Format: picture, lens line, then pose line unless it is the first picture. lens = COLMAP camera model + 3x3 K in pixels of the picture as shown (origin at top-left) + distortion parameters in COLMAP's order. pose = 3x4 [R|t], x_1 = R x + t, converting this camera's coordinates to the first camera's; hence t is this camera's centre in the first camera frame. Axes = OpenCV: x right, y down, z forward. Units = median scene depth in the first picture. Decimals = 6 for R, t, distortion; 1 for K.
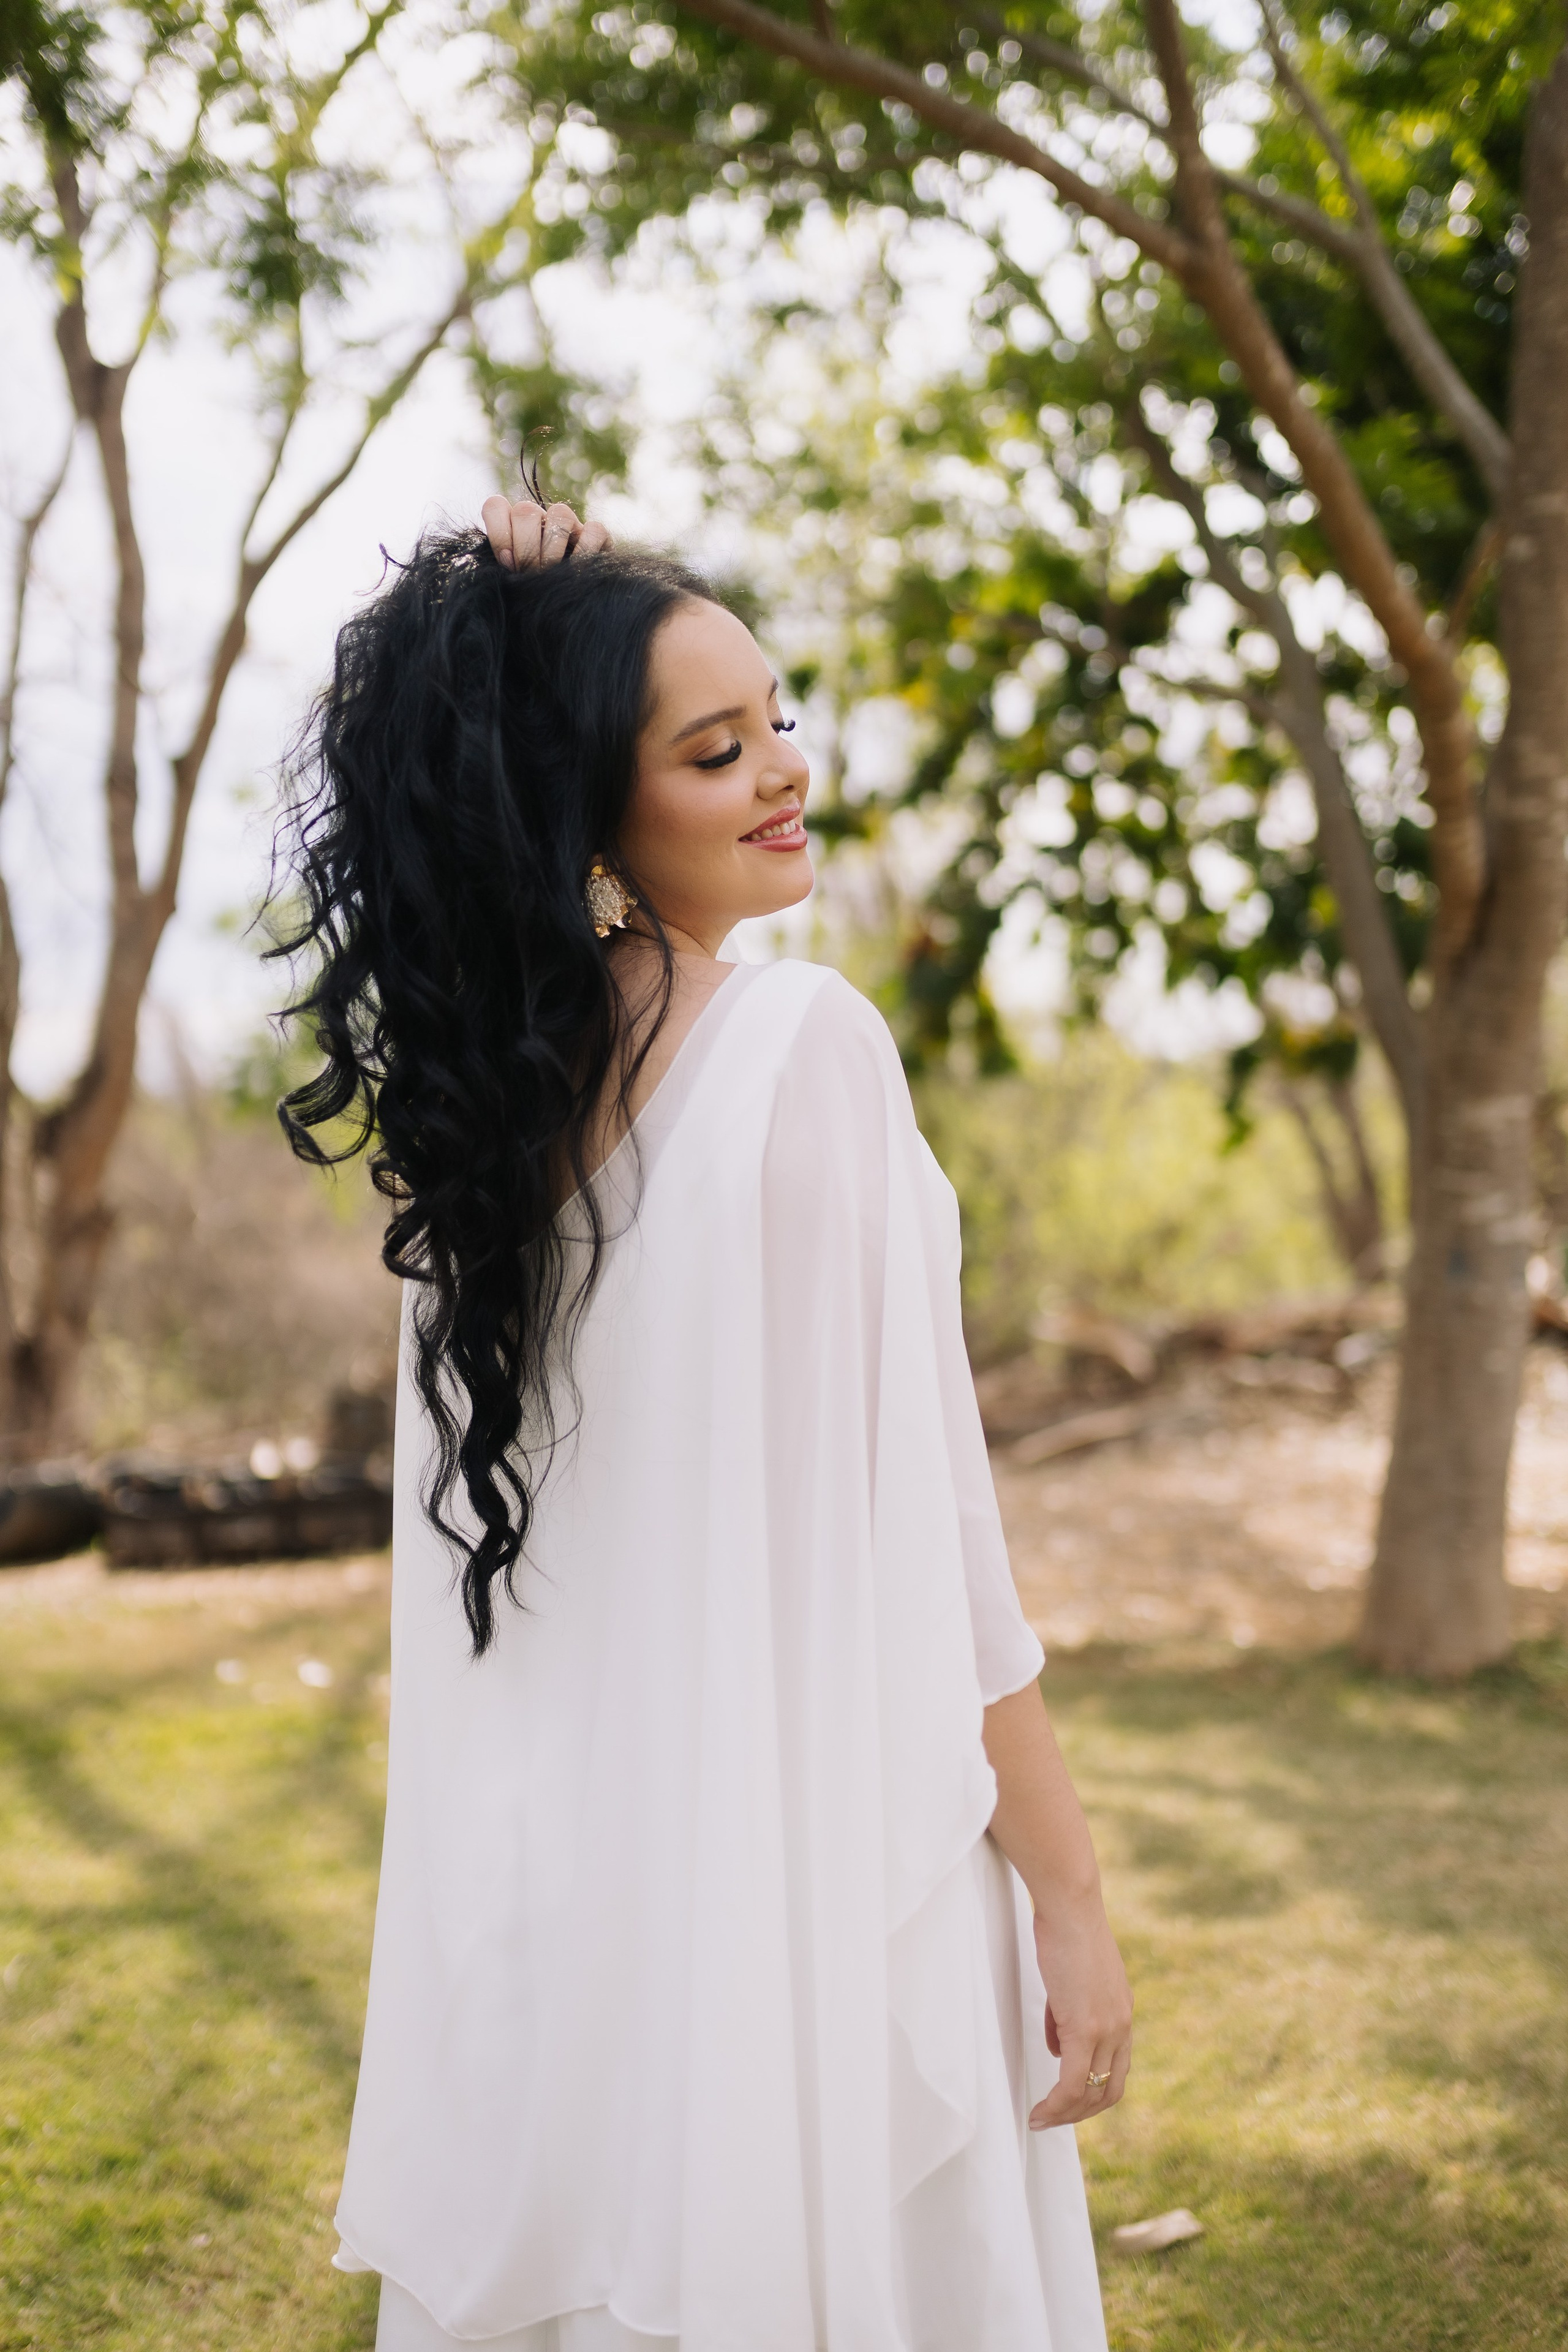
lens RADIAL K [[2312.0, 0, 783.3], [0, 2312.0, 1181.0], [0, 0, 1]] dist [0.069708, 0.143993]
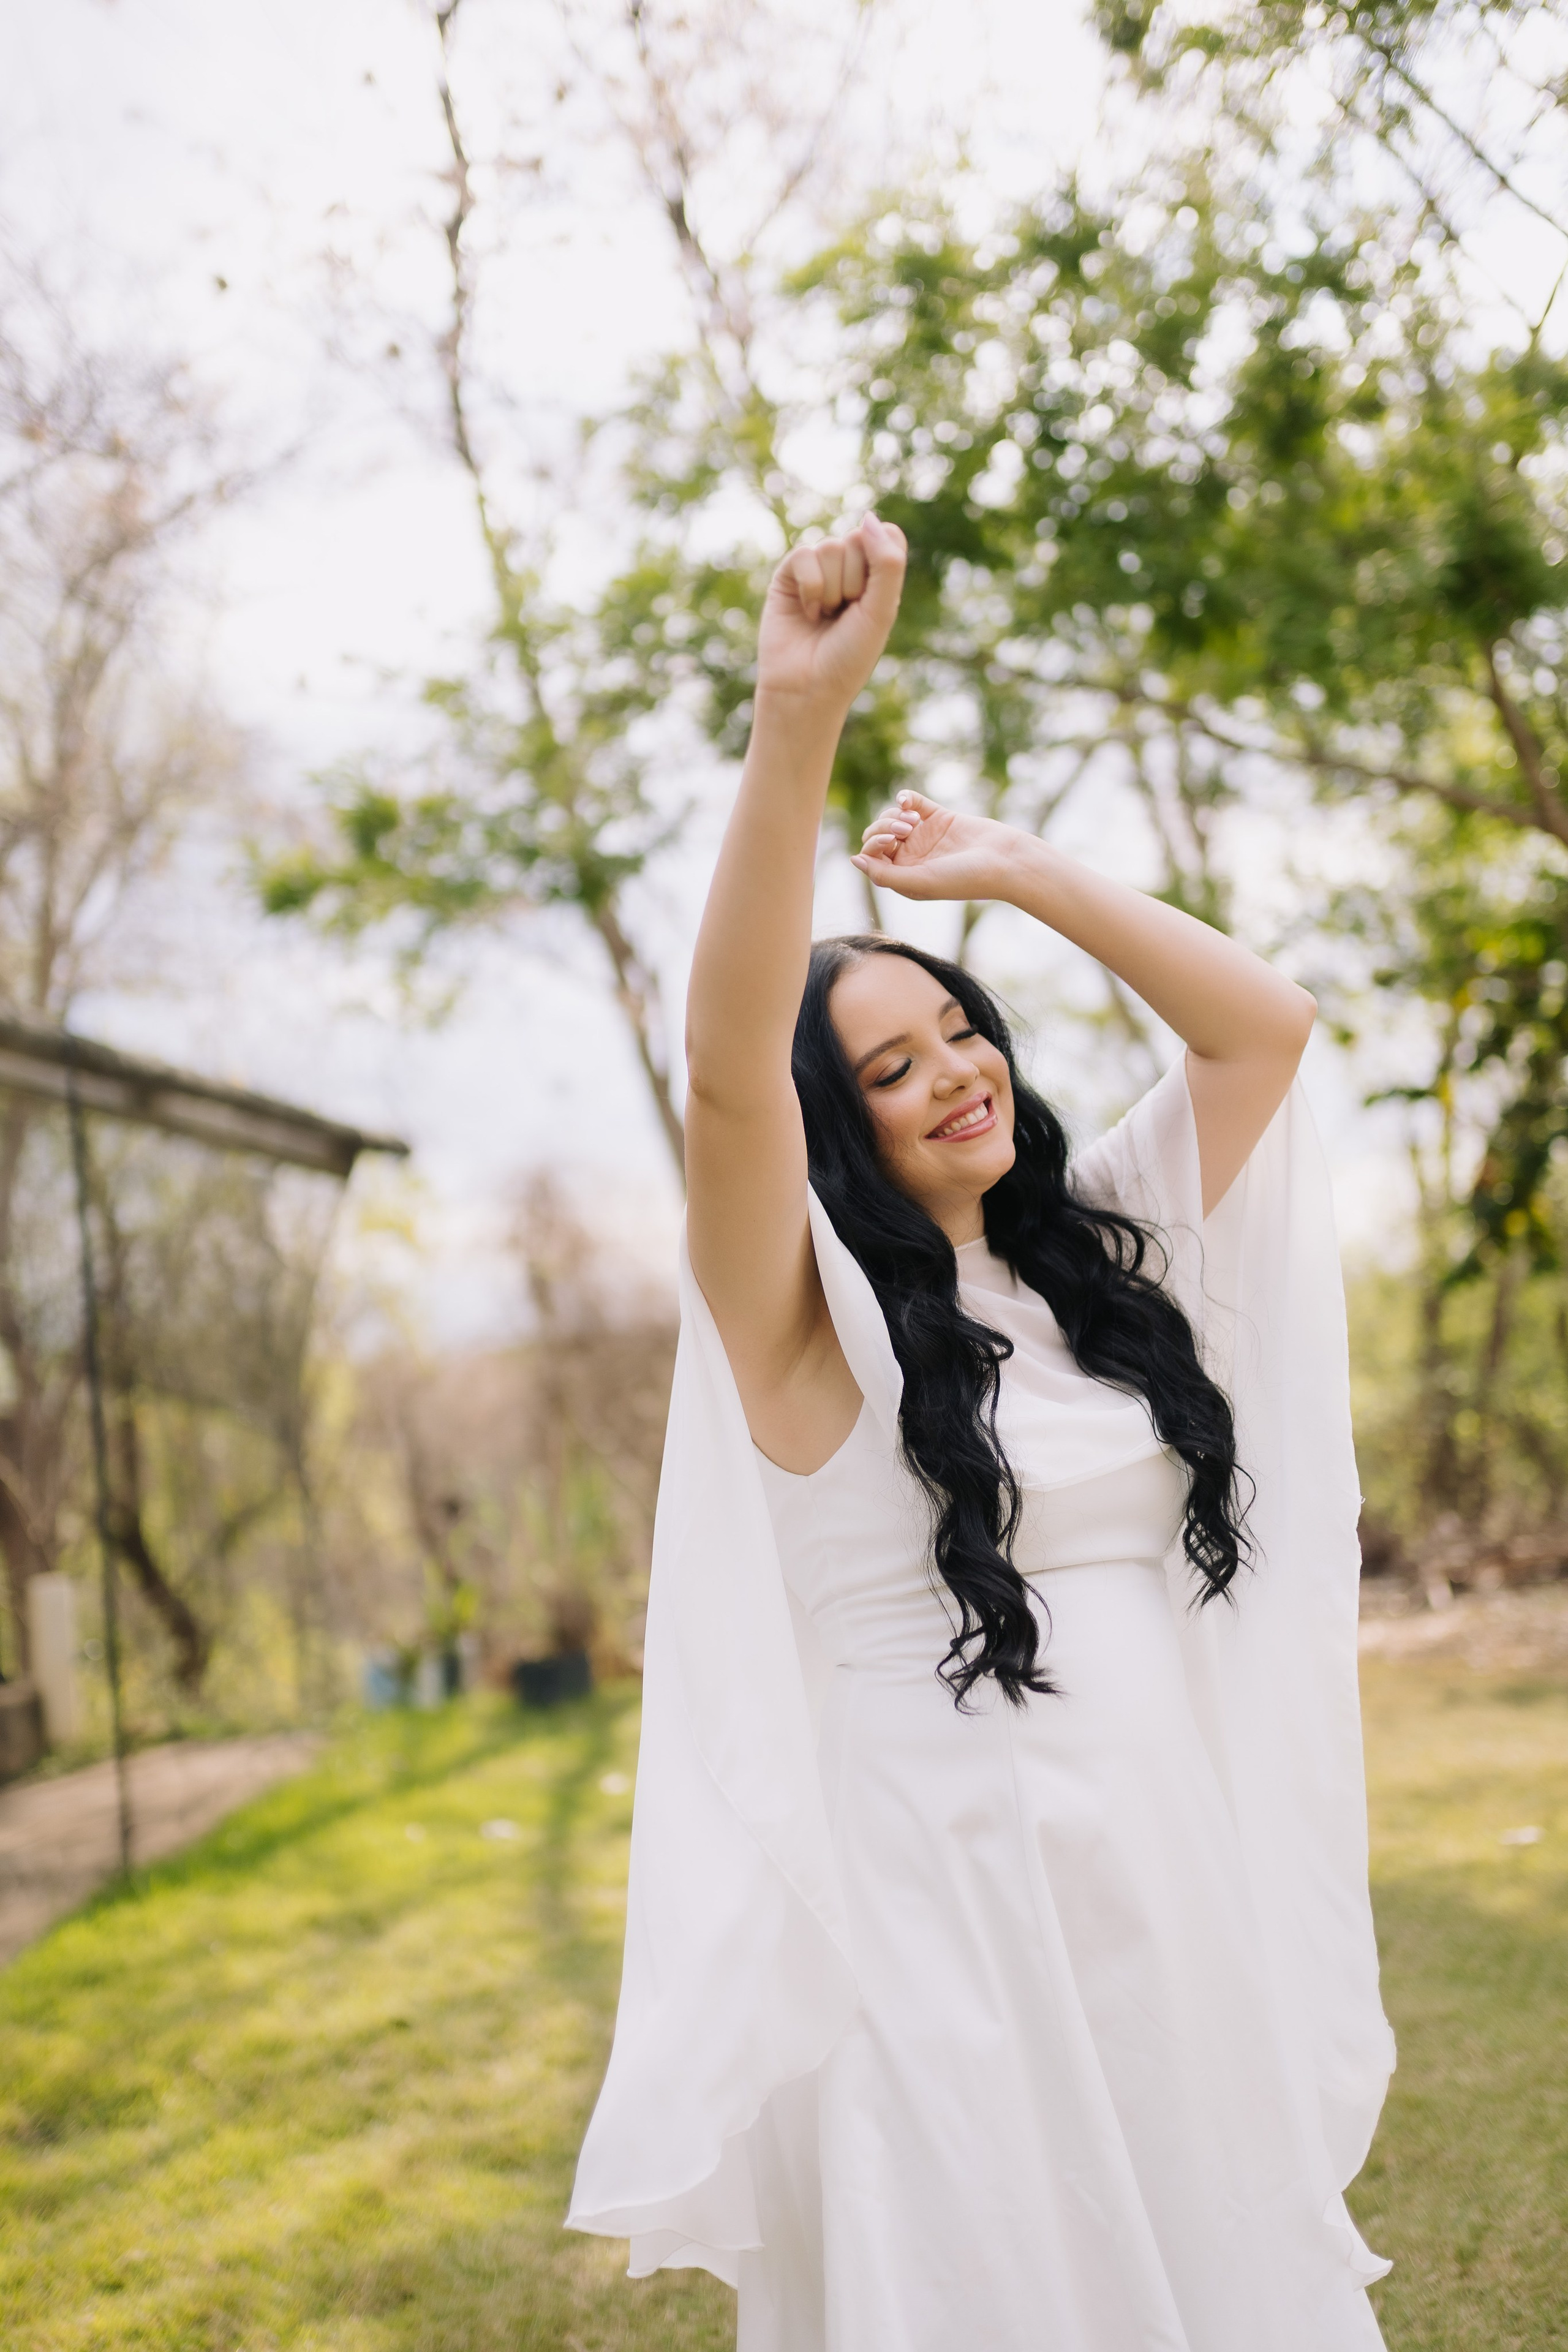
lens RADIAL K [[2308.6, 0, 783.4], [0, 2308.6, 1185.2], [0, 0, 1]] dist [0.069447, 0.141446]
pose [[0.958212, -0.071072, -0.277090, 0.028100], [0.046779, 0.994536, -0.093325, 0.005594], [0.282209, 0.076463, 0.956301, -0.275664]]
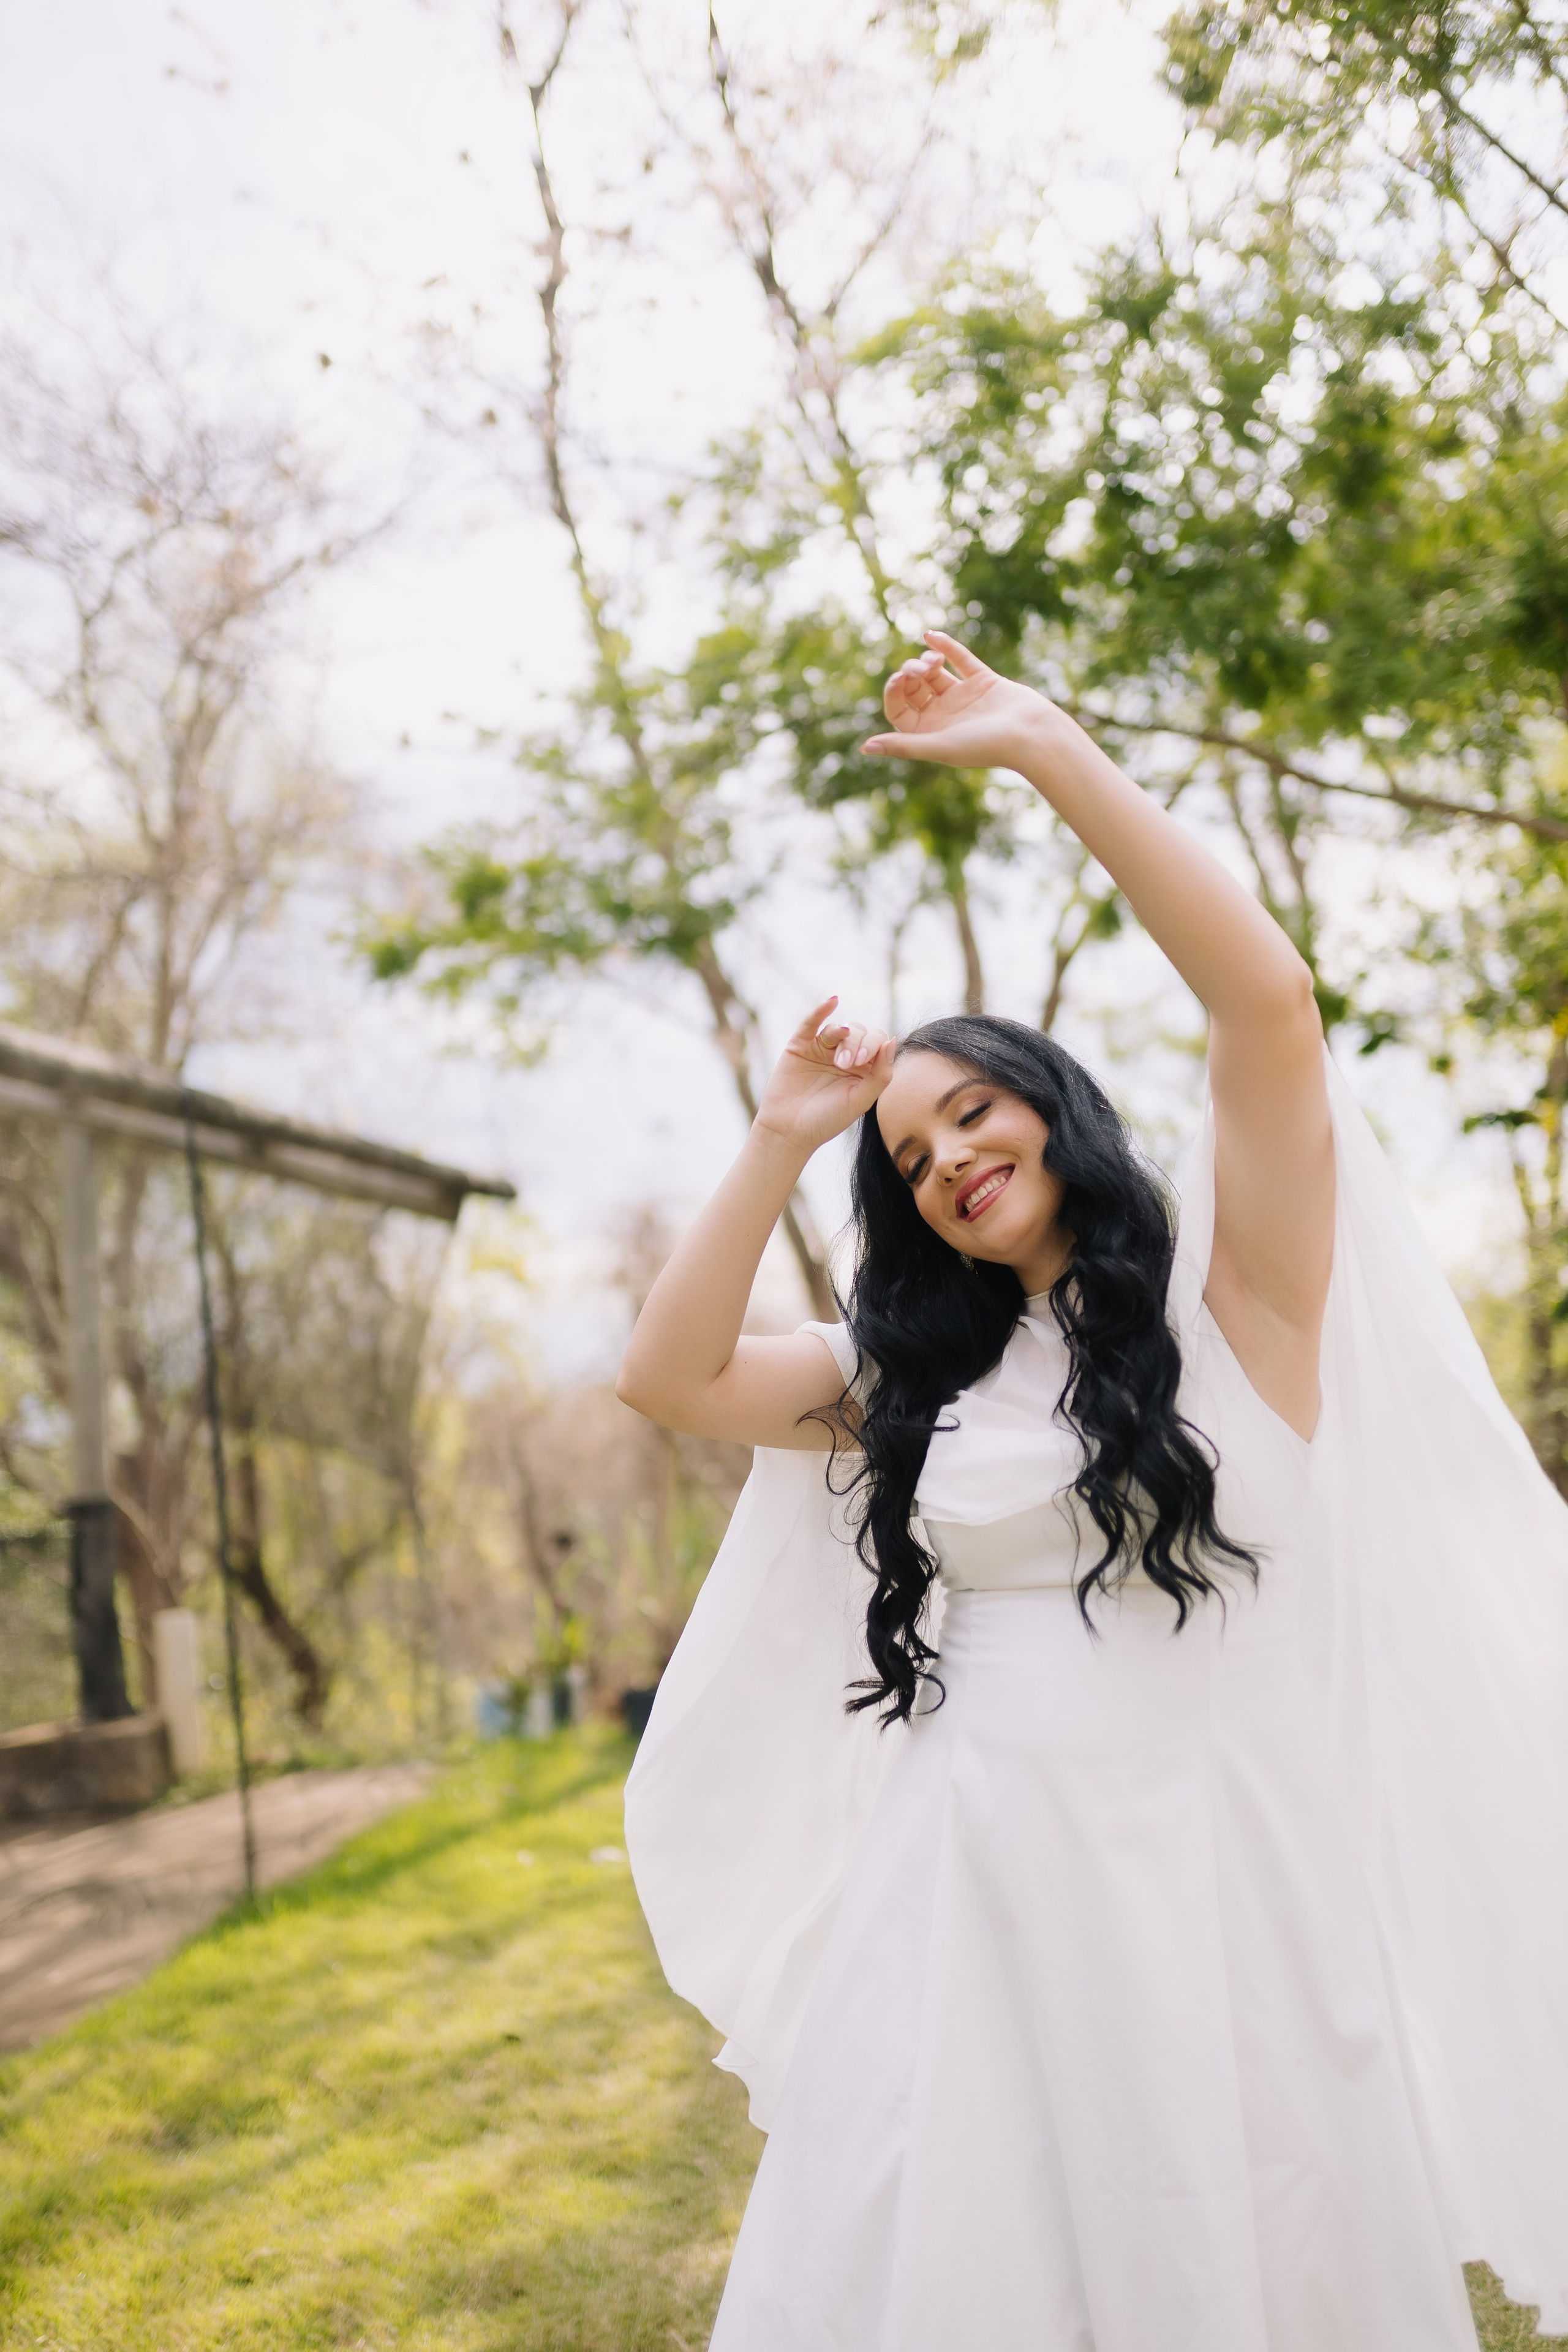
lens RADIAL K [[2314.1, 0, 778.7], [0, 2314.1, 1179.2], [0, 0, 1]] dist [0.071819, 0.144574]
pose [[0.942054, -0.090984, -0.322889, 0.038756], [0.057544, 0.992079, -0.111660, 0.005608], [0.330490, 0.086609, 0.939827, -0.291509]]
